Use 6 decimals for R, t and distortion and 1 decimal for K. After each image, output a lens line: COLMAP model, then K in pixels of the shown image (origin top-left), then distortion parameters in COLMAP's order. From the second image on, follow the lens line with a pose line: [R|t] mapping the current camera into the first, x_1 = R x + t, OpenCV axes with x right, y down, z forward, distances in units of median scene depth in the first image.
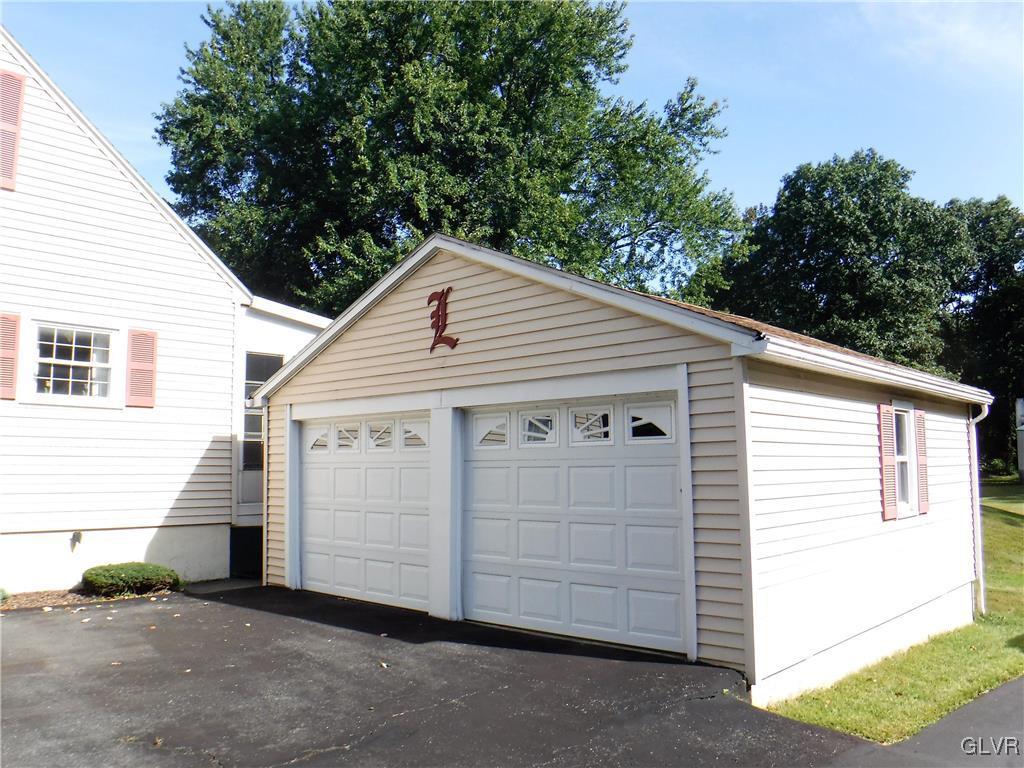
lens RADIAL K [[812.0, 0, 512.0], [0, 812.0, 384.0], [0, 0, 1]] dist [-0.084437, 0.006615]
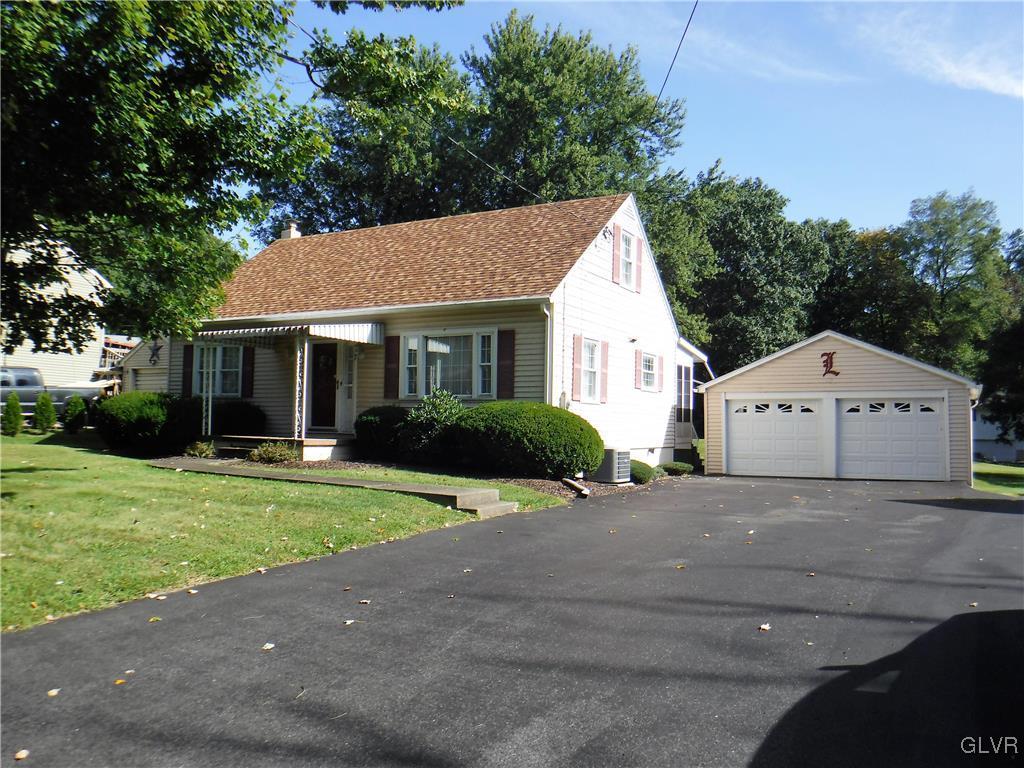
lens RADIAL K [[897.8, 0, 512.0], [0, 897.8, 384.0], [0, 0, 1]] dist [-0.003220, 0.002080]
pose [[0.953321, 0.026800, 0.300767, -0.603298], [-0.041542, 0.998223, 0.042726, -0.030348], [-0.299087, -0.053226, 0.952740, -0.449055]]
